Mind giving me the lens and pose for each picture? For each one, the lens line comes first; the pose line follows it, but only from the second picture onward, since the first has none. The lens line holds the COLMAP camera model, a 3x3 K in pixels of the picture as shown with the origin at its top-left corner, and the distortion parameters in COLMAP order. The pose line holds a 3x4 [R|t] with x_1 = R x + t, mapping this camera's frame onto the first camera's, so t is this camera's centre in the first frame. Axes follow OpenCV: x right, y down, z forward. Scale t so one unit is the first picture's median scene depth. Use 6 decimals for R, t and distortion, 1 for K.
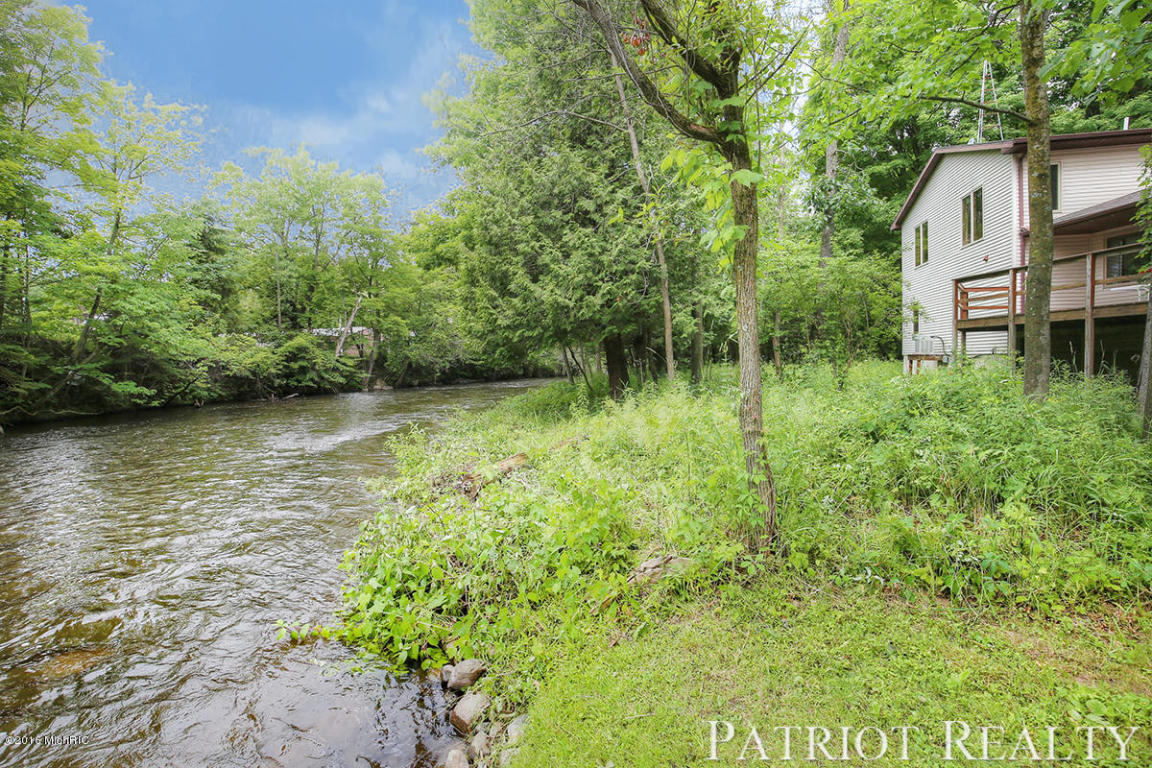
lens RADIAL K [[544.0, 0, 579.4], [0, 544.0, 382.0], [0, 0, 1]] dist [-0.005918, -0.000444]
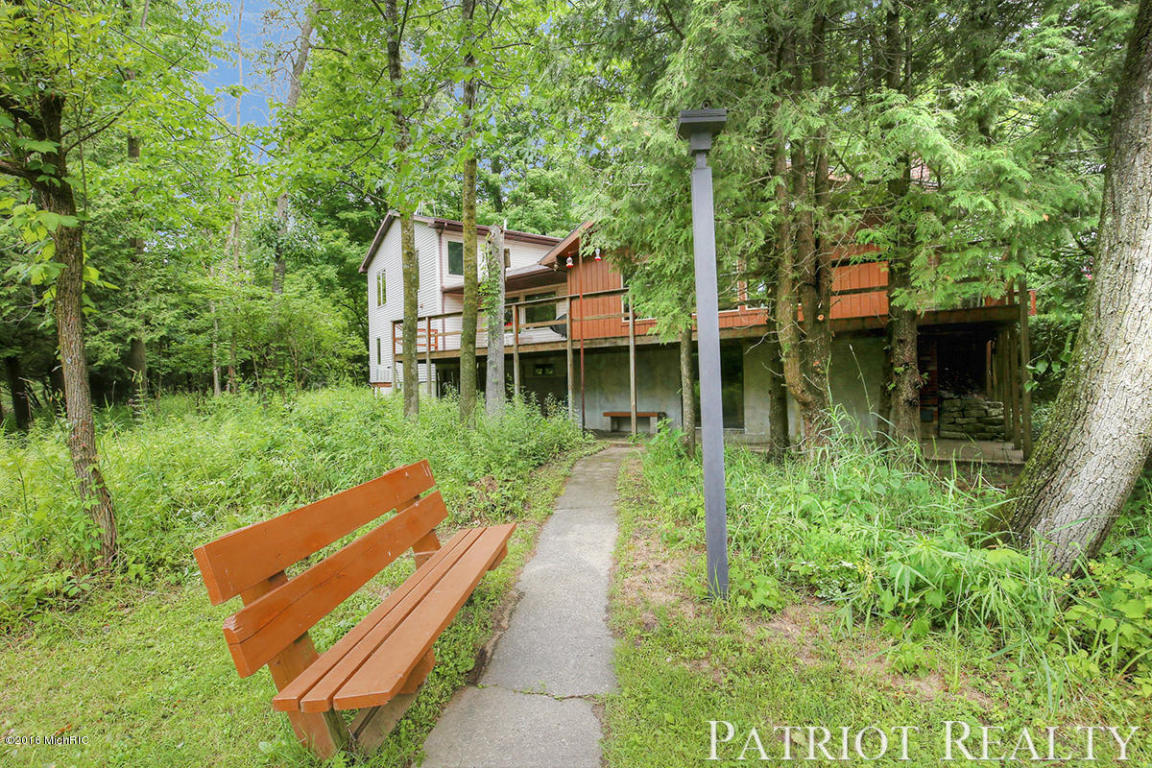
lens RADIAL K [[544.0, 0, 574.2], [0, 544.0, 383.0], [0, 0, 1]] dist [-0.005918, -0.000444]
pose [[0.674521, -0.008811, 0.738203, 0.064336], [0.044635, 0.998586, -0.028865, 0.005319], [-0.736905, 0.052419, 0.673961, -0.137966]]
